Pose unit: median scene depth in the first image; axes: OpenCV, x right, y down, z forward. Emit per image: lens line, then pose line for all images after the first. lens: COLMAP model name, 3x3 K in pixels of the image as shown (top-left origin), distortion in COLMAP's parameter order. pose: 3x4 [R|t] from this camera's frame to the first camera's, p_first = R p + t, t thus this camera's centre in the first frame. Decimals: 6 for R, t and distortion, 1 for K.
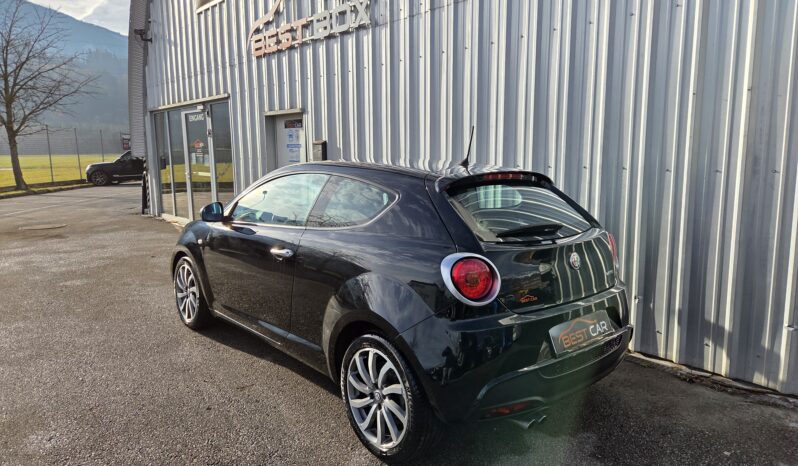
lens RADIAL K [[536.5, 0, 394.3], [0, 536.5, 228.2], [0, 0, 1]] dist [0.062825, -0.038291]
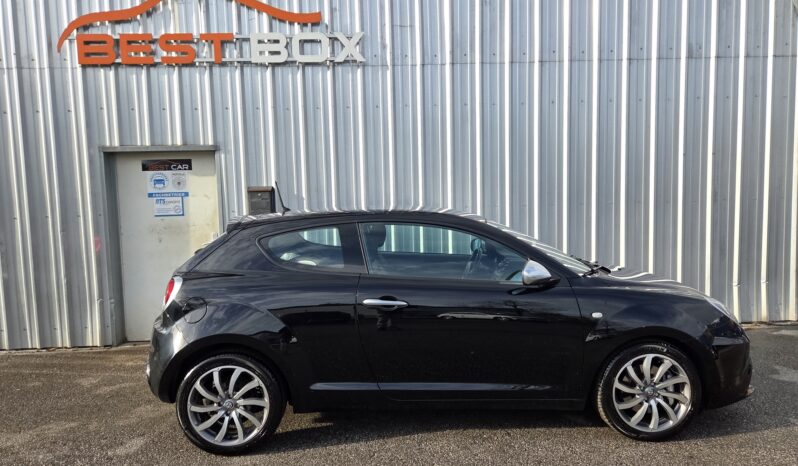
lens RADIAL K [[536.5, 0, 398.8], [0, 536.5, 230.3], [0, 0, 1]] dist [0.062825, -0.038291]
pose [[0.609590, -0.078438, 0.788826, -0.530496], [0.137446, 0.990479, -0.007726, -0.051922], [-0.780710, 0.113131, 0.614568, 0.285979]]
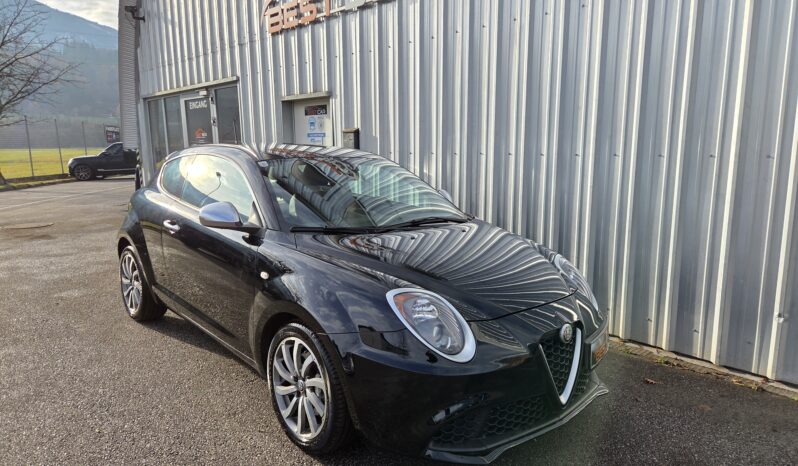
lens RADIAL K [[536.5, 0, 400.0], [0, 536.5, 238.9], [0, 0, 1]] dist [0.062825, -0.038291]
pose [[0.999435, -0.005357, 0.033175, -0.072319], [0.004374, 0.999552, 0.029616, -0.006813], [-0.033318, -0.029454, 0.999011, 0.094326]]
